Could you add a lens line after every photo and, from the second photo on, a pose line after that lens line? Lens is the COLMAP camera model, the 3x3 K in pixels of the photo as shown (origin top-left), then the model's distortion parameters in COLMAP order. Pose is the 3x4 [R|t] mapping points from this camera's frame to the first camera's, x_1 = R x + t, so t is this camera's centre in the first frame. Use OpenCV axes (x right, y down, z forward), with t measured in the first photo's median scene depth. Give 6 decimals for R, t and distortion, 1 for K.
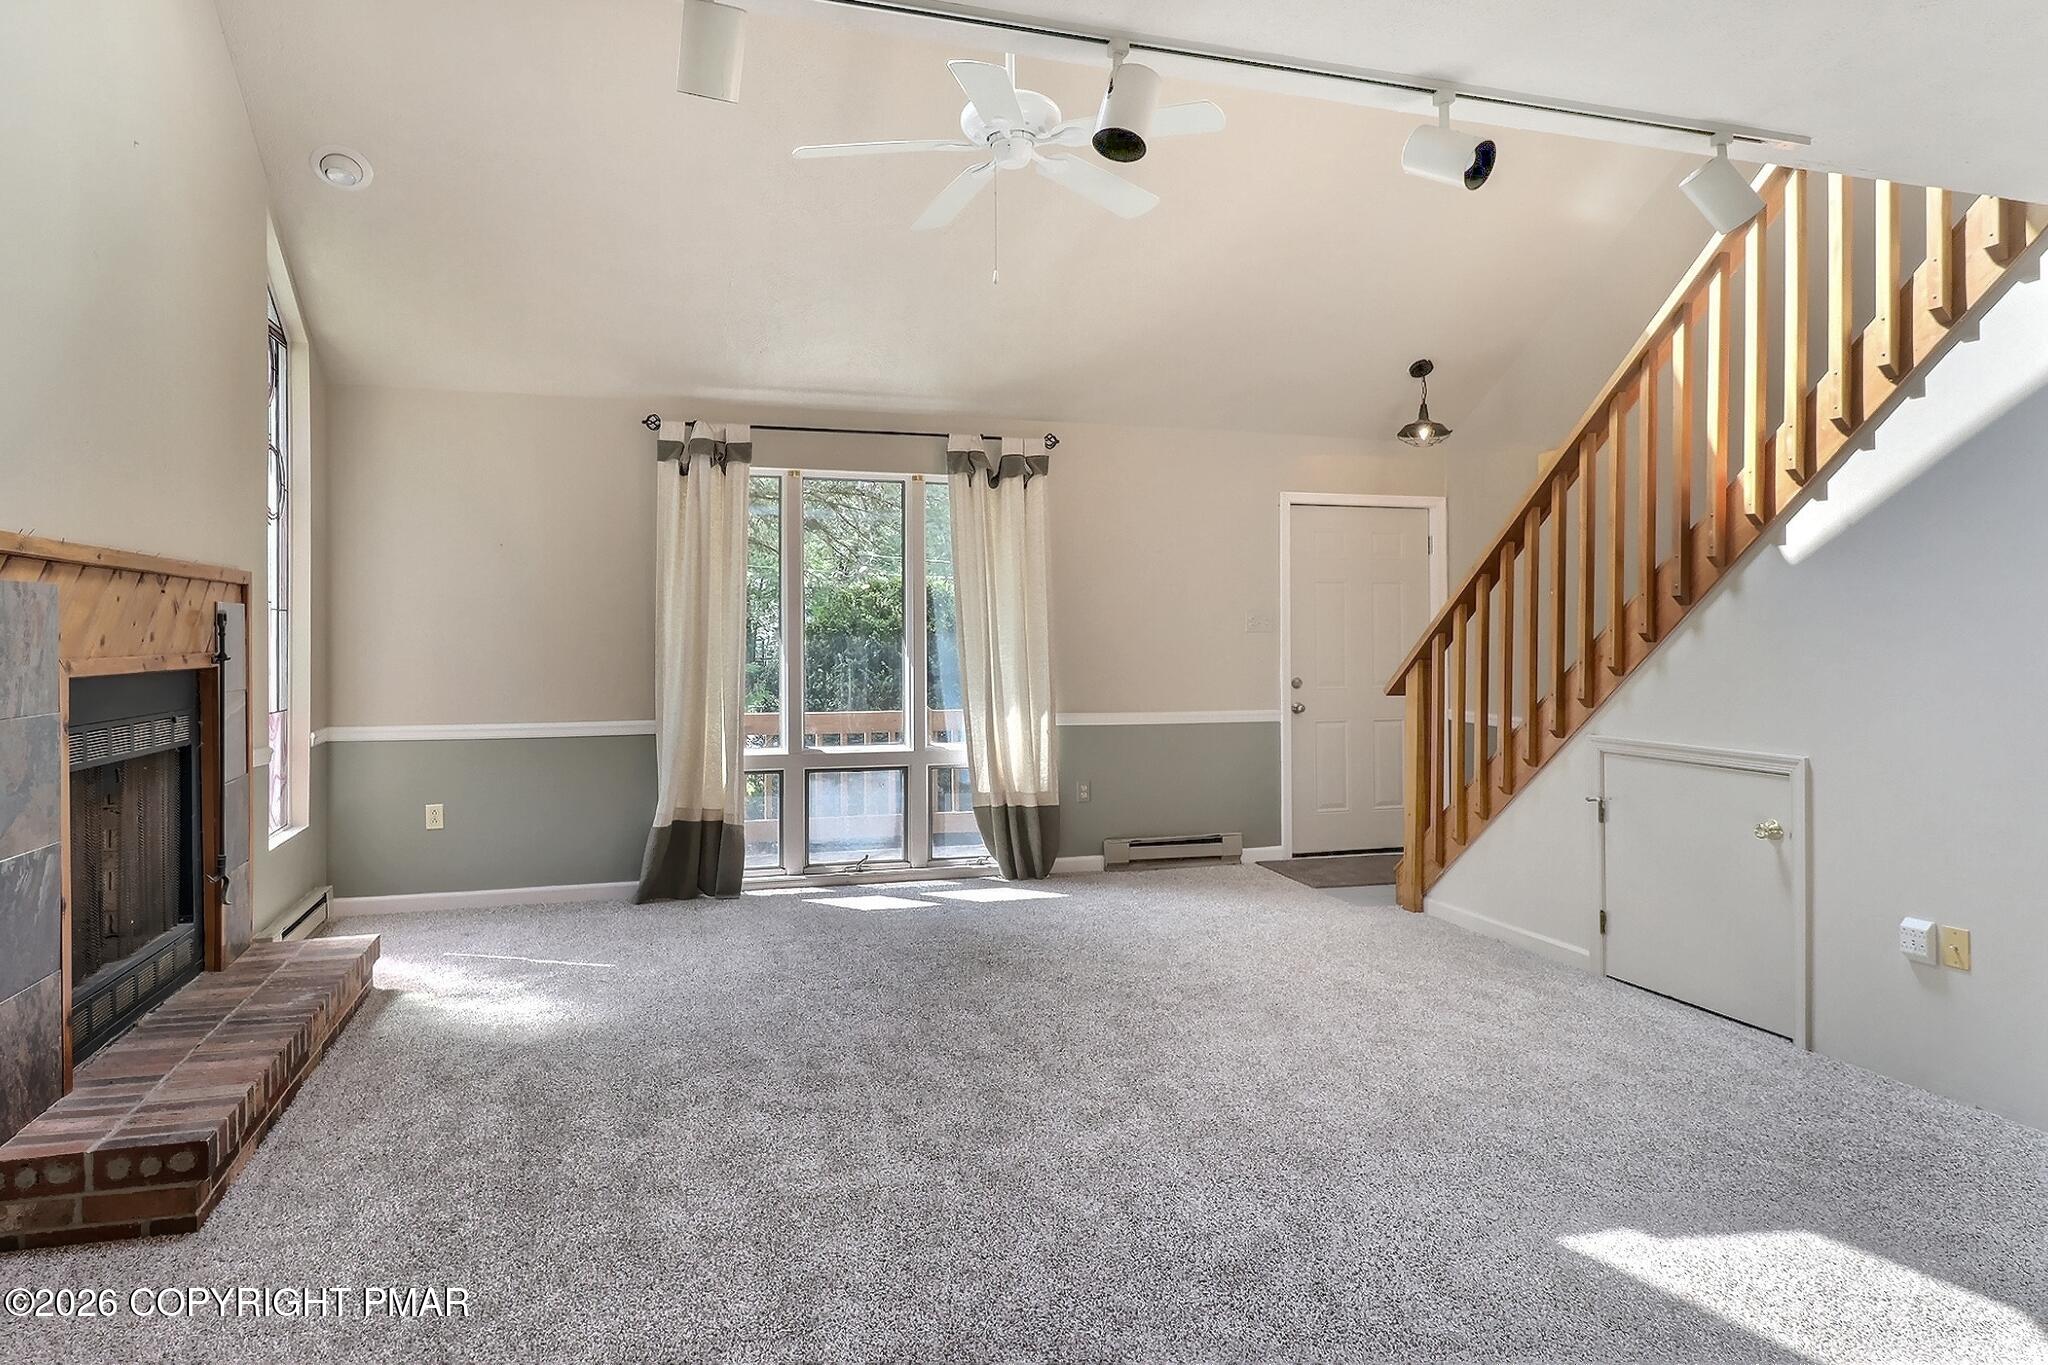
lens RADIAL K [[1301.1, 0, 1106.3], [0, 1301.1, 635.5], [0, 0, 1]] dist [0.028090, 0.005978]
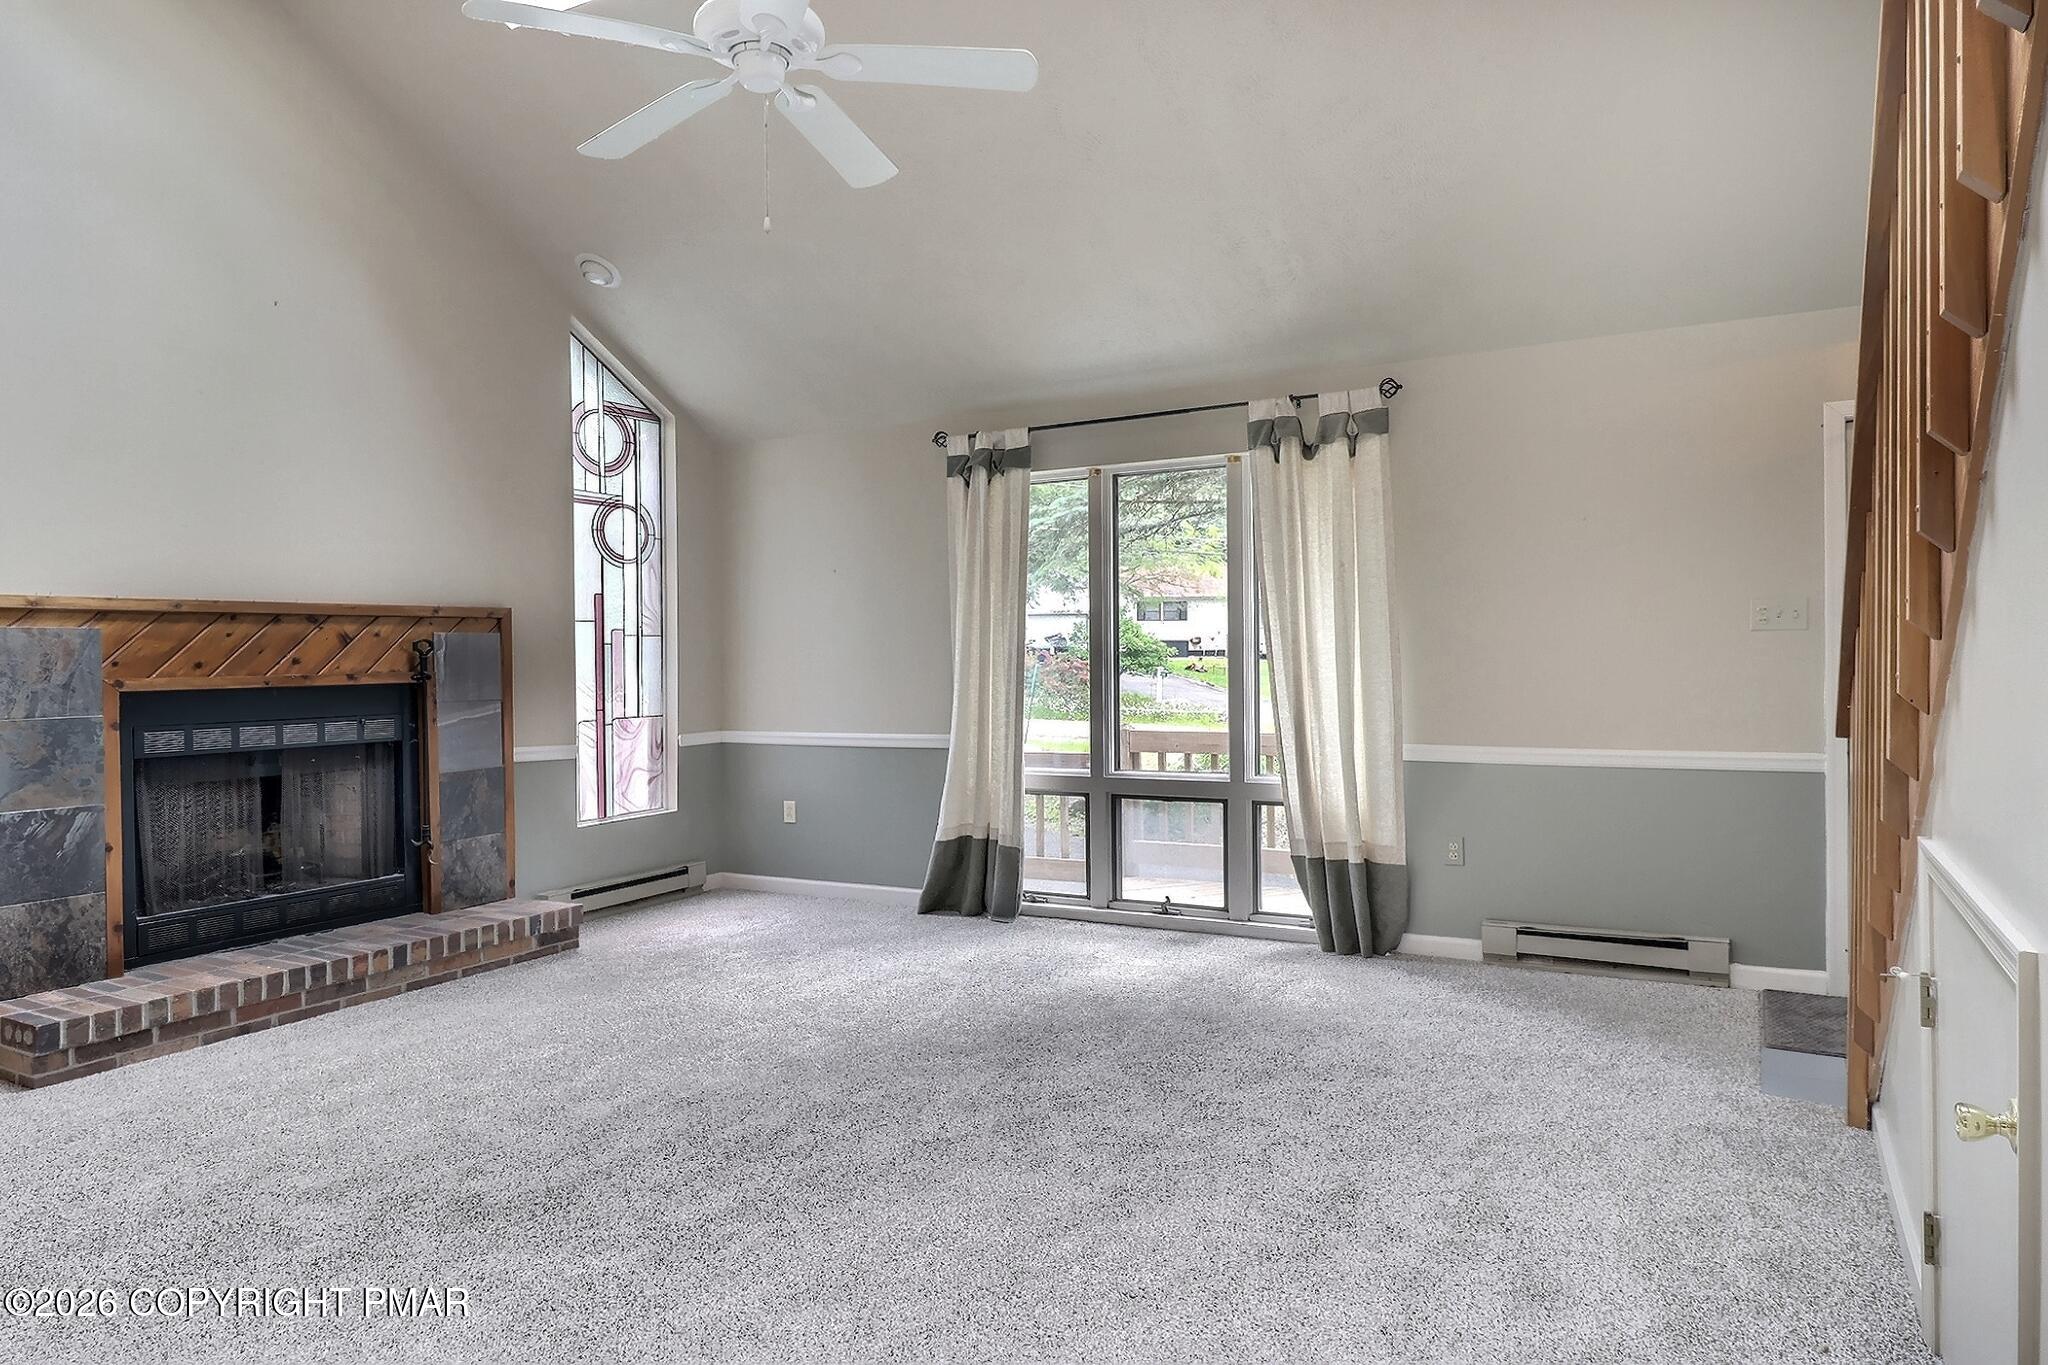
lens RADIAL K [[1301.1, 0, 1080.6], [0, 1301.1, 667.8], [0, 0, 1]] dist [0.028090, 0.005978]
pose [[0.655528, -0.001698, -0.755169, 0.433650], [0.016333, 0.999795, 0.011930, 0.002792], [0.754995, -0.020155, 0.655421, 0.372946]]
